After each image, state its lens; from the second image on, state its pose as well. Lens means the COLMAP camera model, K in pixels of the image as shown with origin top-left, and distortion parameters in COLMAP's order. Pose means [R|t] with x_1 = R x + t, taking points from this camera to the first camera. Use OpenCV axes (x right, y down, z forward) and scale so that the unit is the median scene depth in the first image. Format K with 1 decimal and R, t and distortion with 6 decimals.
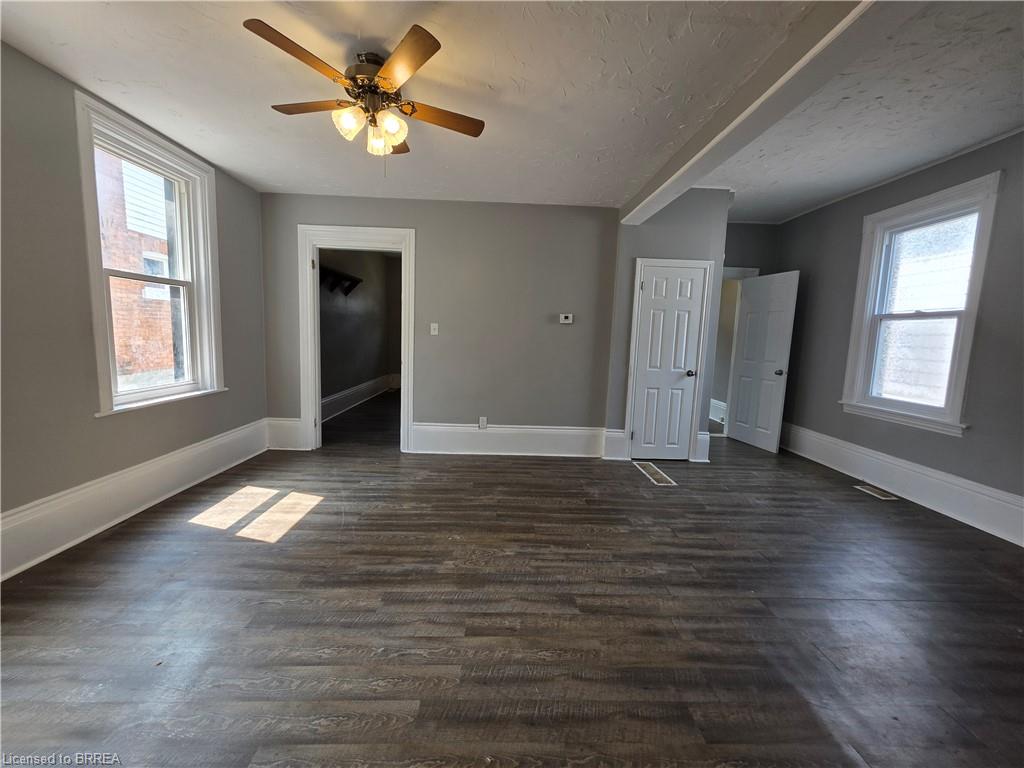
lens RADIAL K [[408.2, 0, 513.3], [0, 408.2, 381.4], [0, 0, 1]] dist [0.002802, -0.000093]
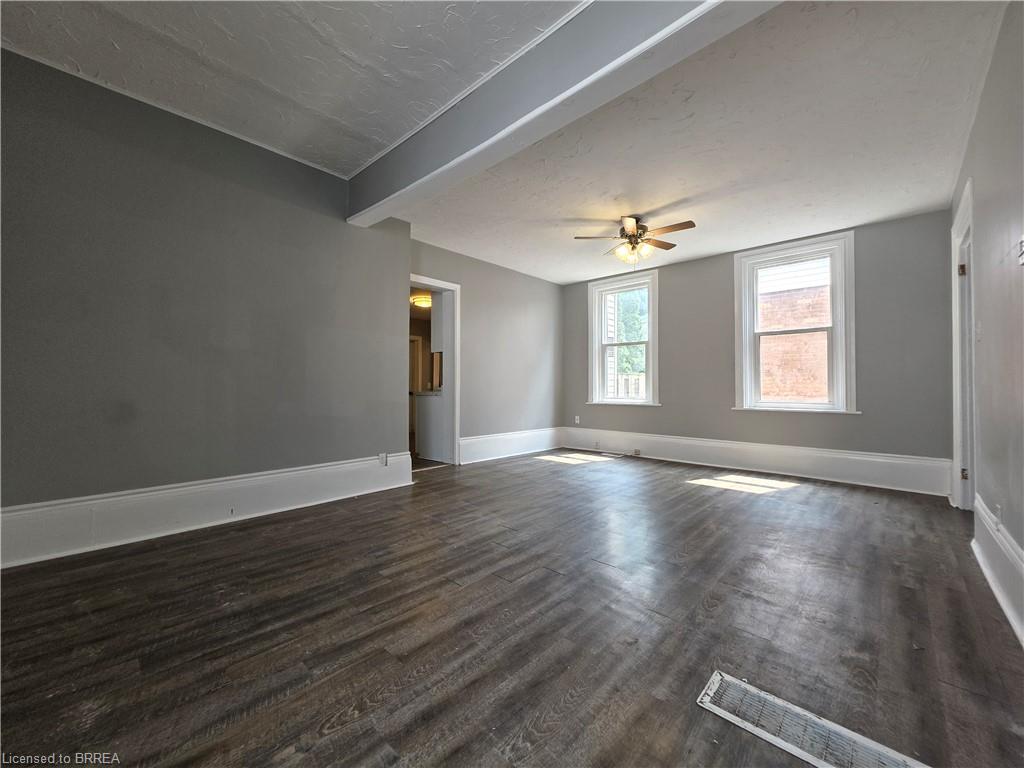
lens RADIAL K [[408.2, 0, 512.4], [0, 408.2, 381.5], [0, 0, 1]] dist [0.002802, -0.000093]
pose [[-0.705635, -0.042614, -0.707293, 0.934590], [-0.107473, 0.993078, 0.047390, -0.021017], [0.700378, 0.109455, -0.705330, 1.337626]]
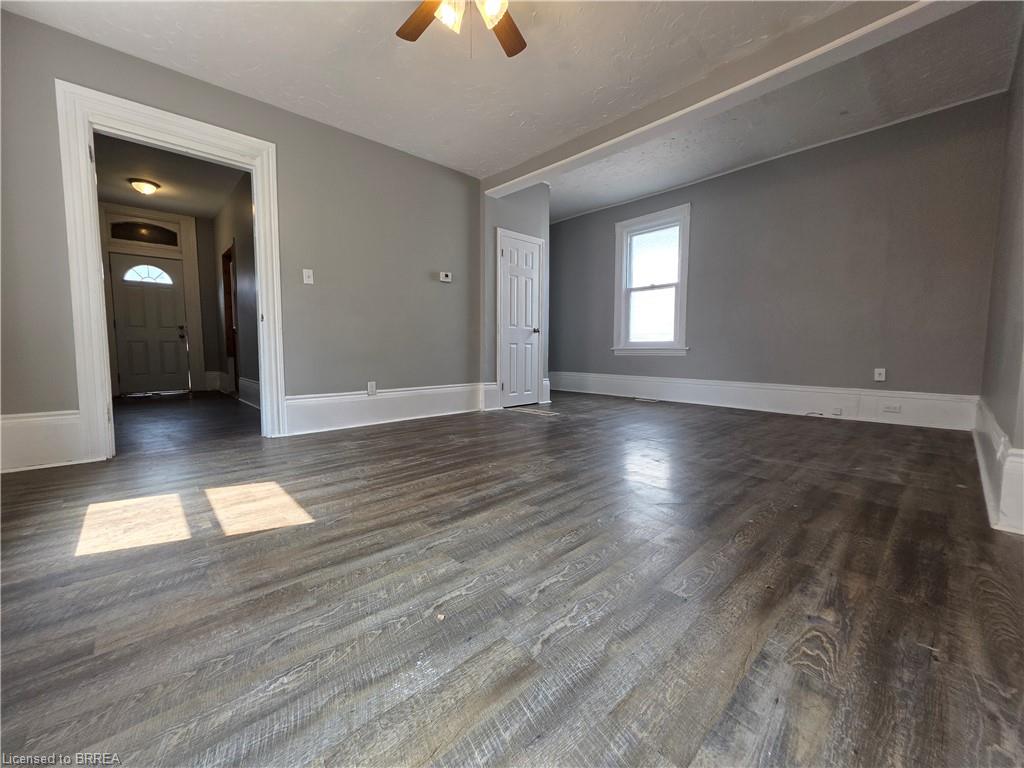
lens RADIAL K [[408.2, 0, 510.8], [0, 408.2, 382.9], [0, 0, 1]] dist [0.002802, -0.000093]
pose [[0.752171, -0.090421, 0.652735, -0.614910], [0.101400, 0.994625, 0.020935, 0.146784], [-0.651120, 0.050441, 0.757297, 0.191959]]
